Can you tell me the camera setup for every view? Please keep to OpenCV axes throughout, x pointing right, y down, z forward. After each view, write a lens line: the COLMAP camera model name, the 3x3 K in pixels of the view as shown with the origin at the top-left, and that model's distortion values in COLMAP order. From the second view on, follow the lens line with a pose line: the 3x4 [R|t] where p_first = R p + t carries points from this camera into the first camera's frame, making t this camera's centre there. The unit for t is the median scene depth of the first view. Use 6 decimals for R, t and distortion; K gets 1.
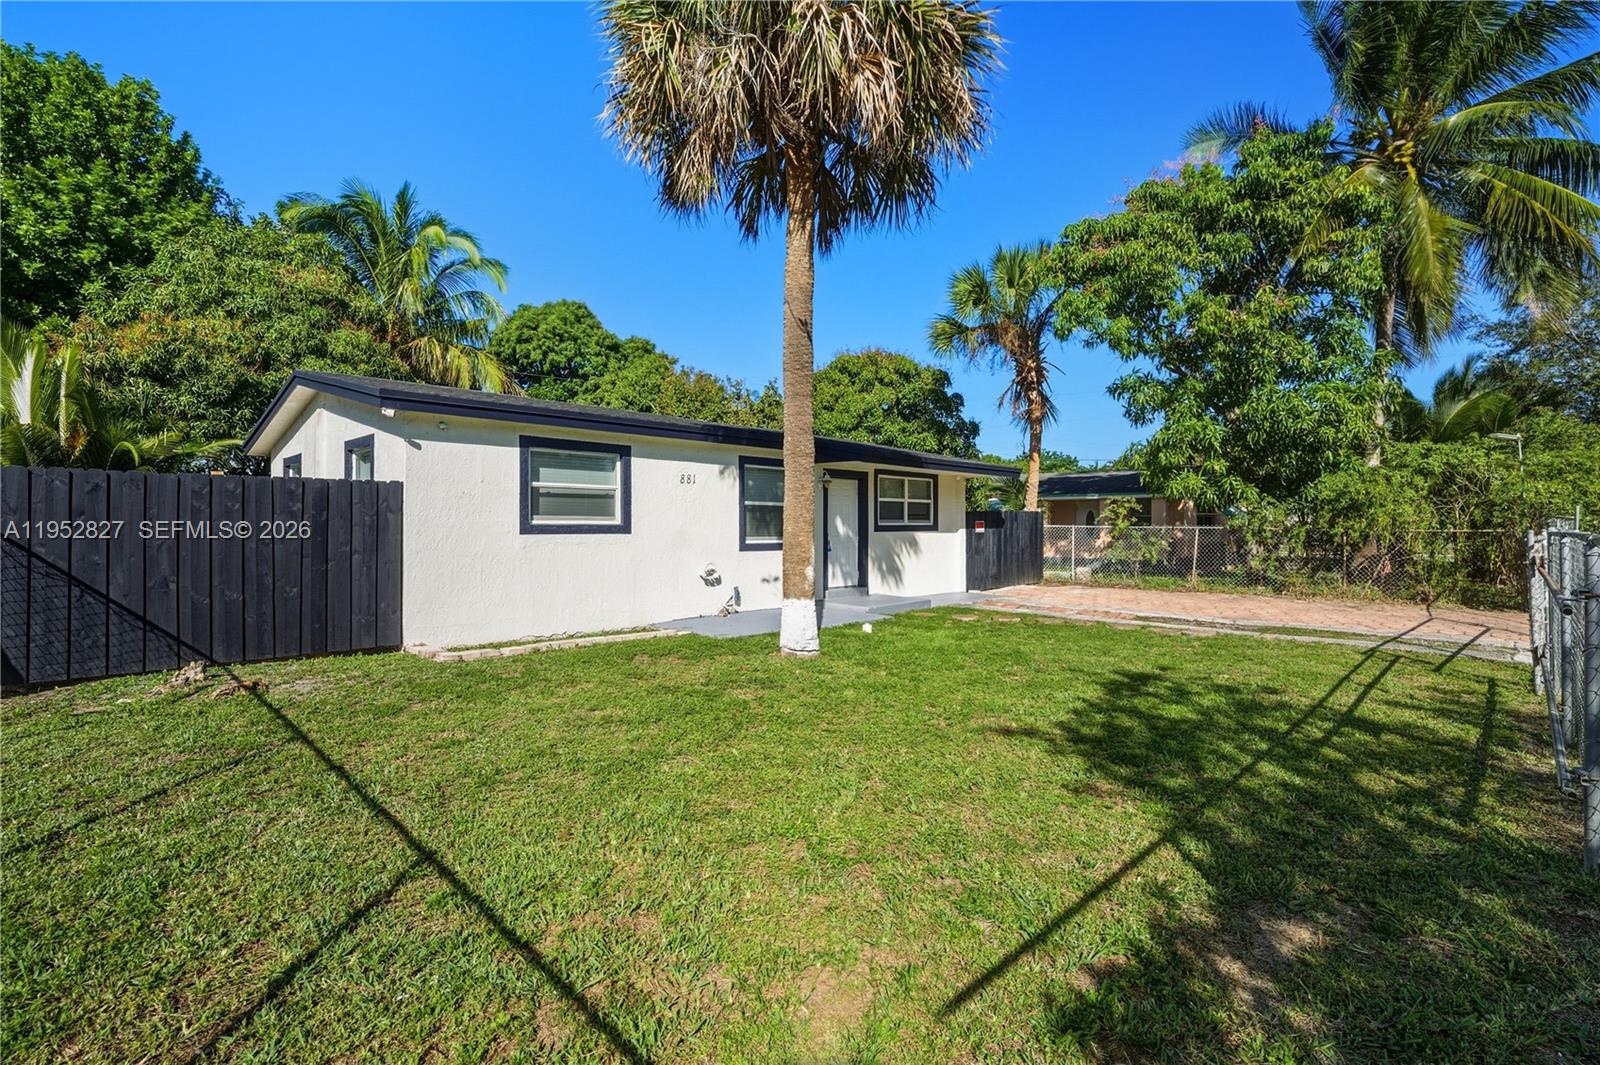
lens RADIAL K [[747.1, 0, 805.6], [0, 747.1, 529.0], [0, 0, 1]] dist [-0.015131, 0.011419]
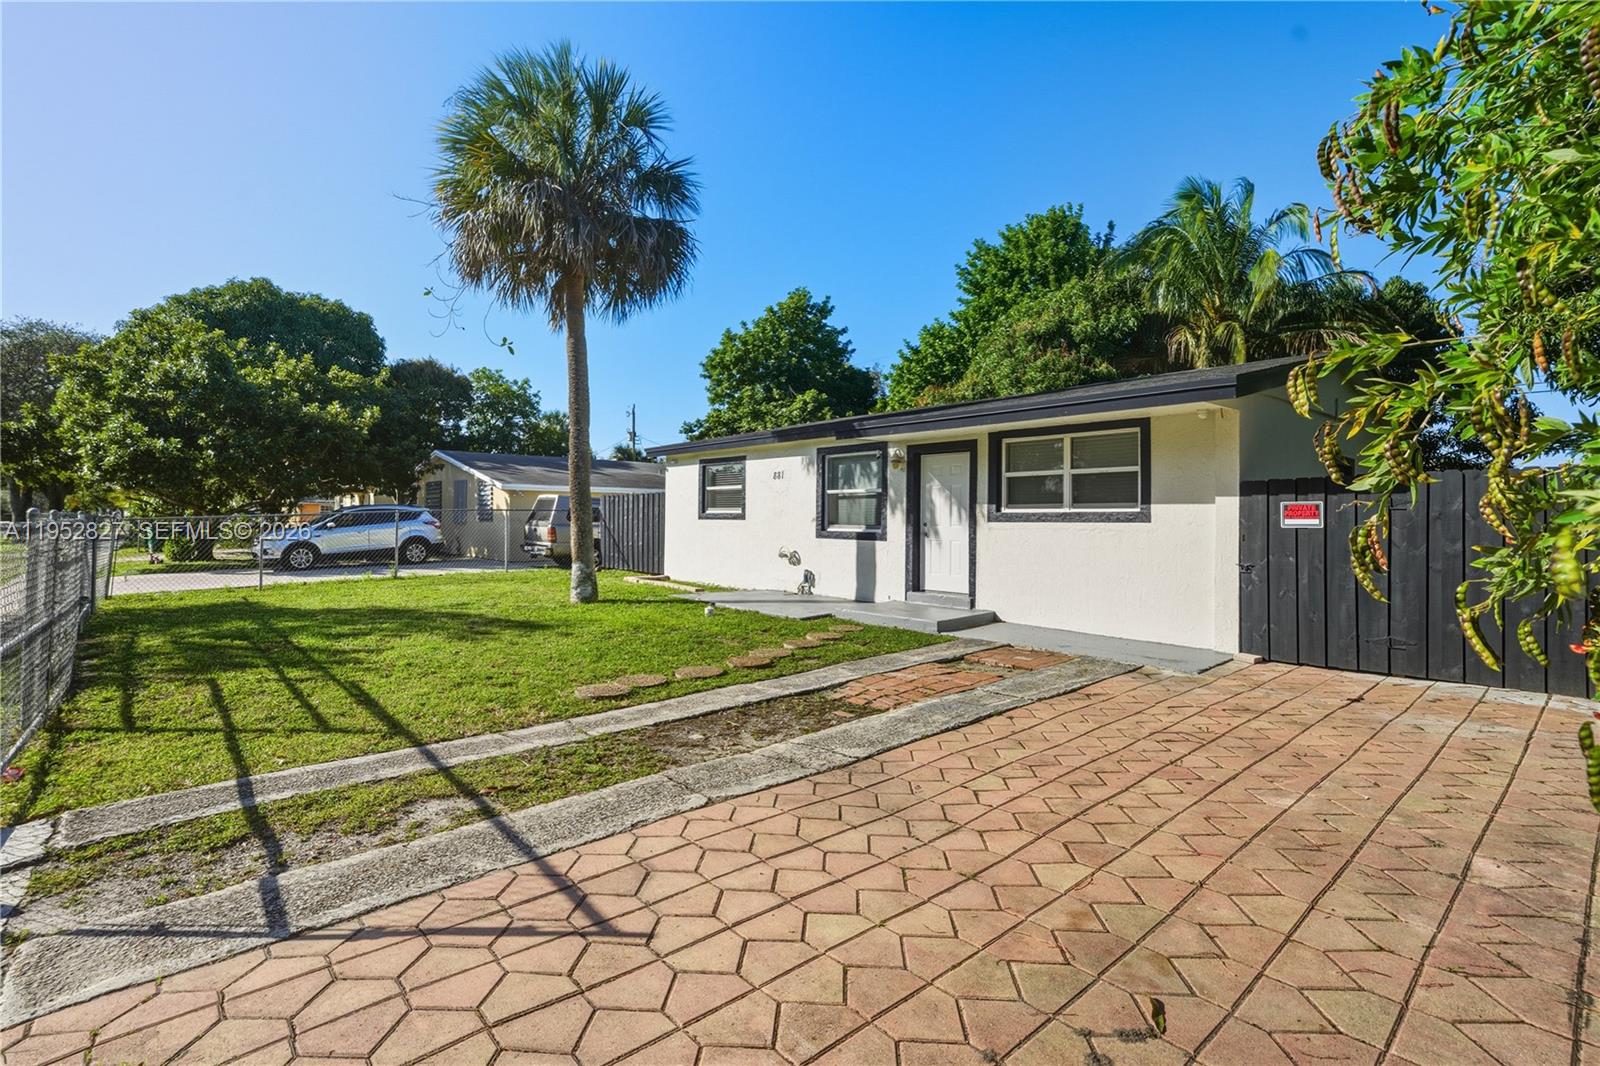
lens RADIAL K [[732.4, 0, 795.8], [0, 732.4, 524.7], [0, 0, 1]] dist [-0.000376, 0.000338]
pose [[-0.086469, 0.010607, -0.996198, 0.741206], [-0.007184, 0.999911, 0.011270, -0.000463], [0.996229, 0.008131, -0.086385, 0.819990]]
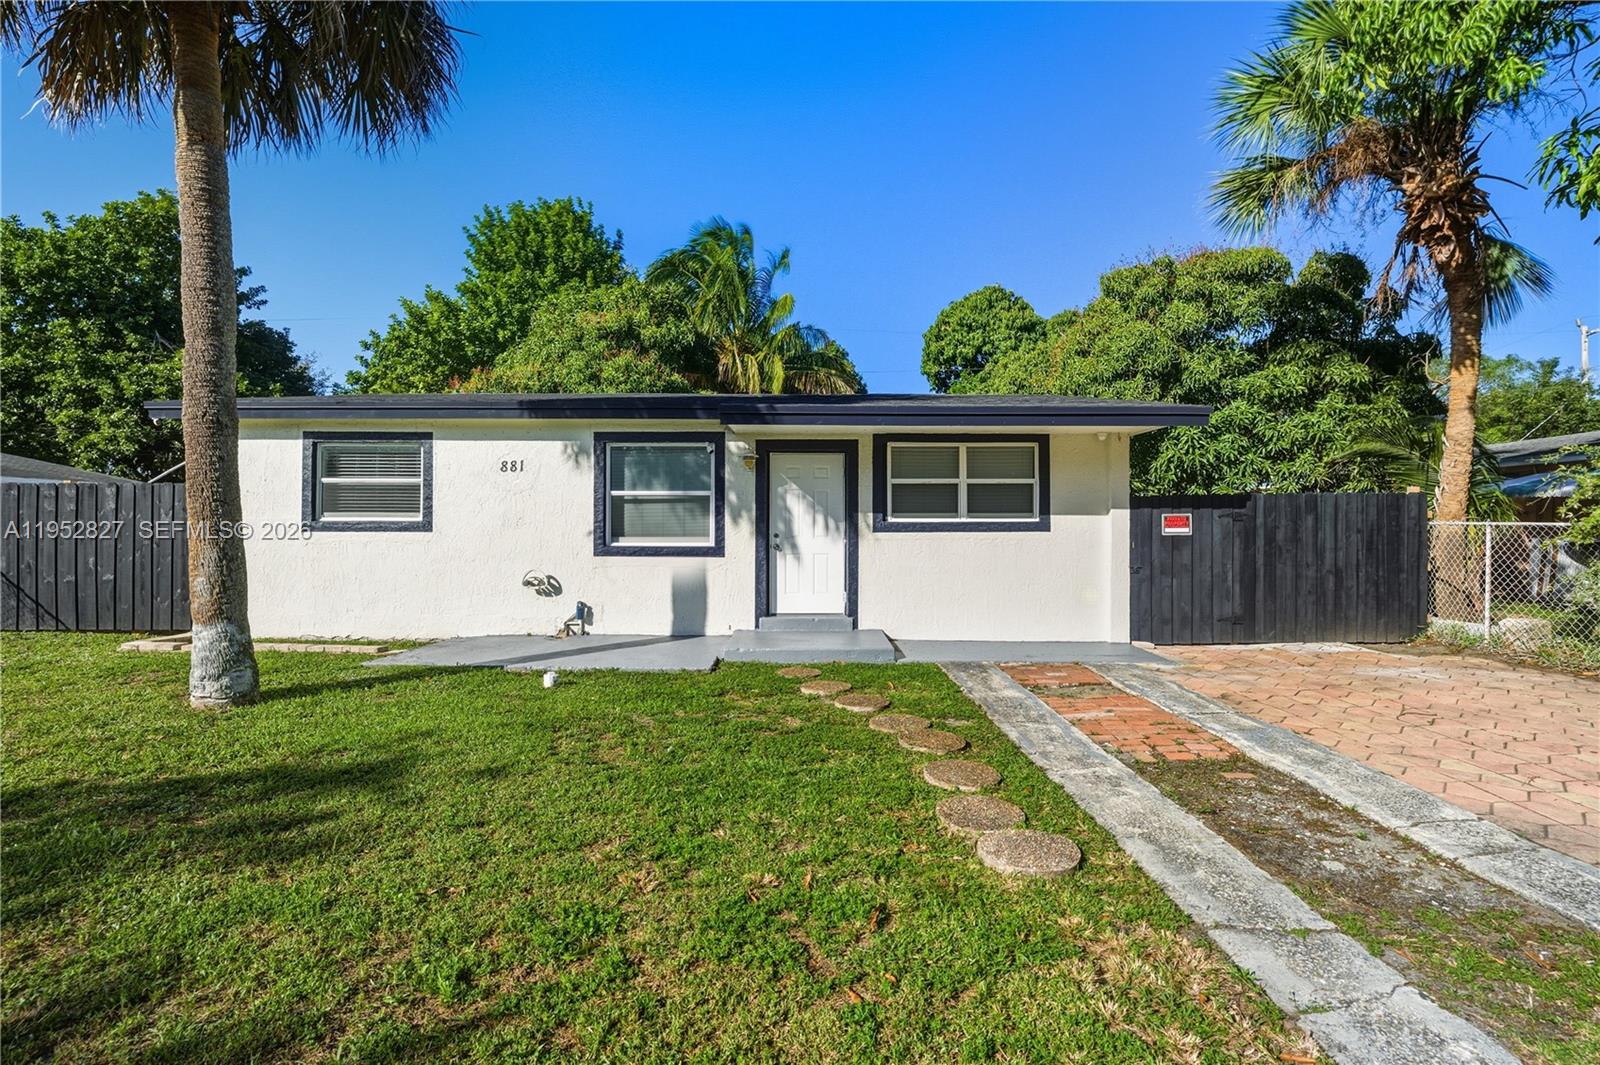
lens RADIAL K [[732.4, 0, 795.8], [0, 732.4, 524.2], [0, 0, 1]] dist [-0.000376, 0.000338]
pose [[0.690365, -0.003226, -0.723454, 0.464481], [-0.003485, 0.999964, -0.007784, 0.001464], [0.723453, 0.007895, 0.690329, 0.485222]]
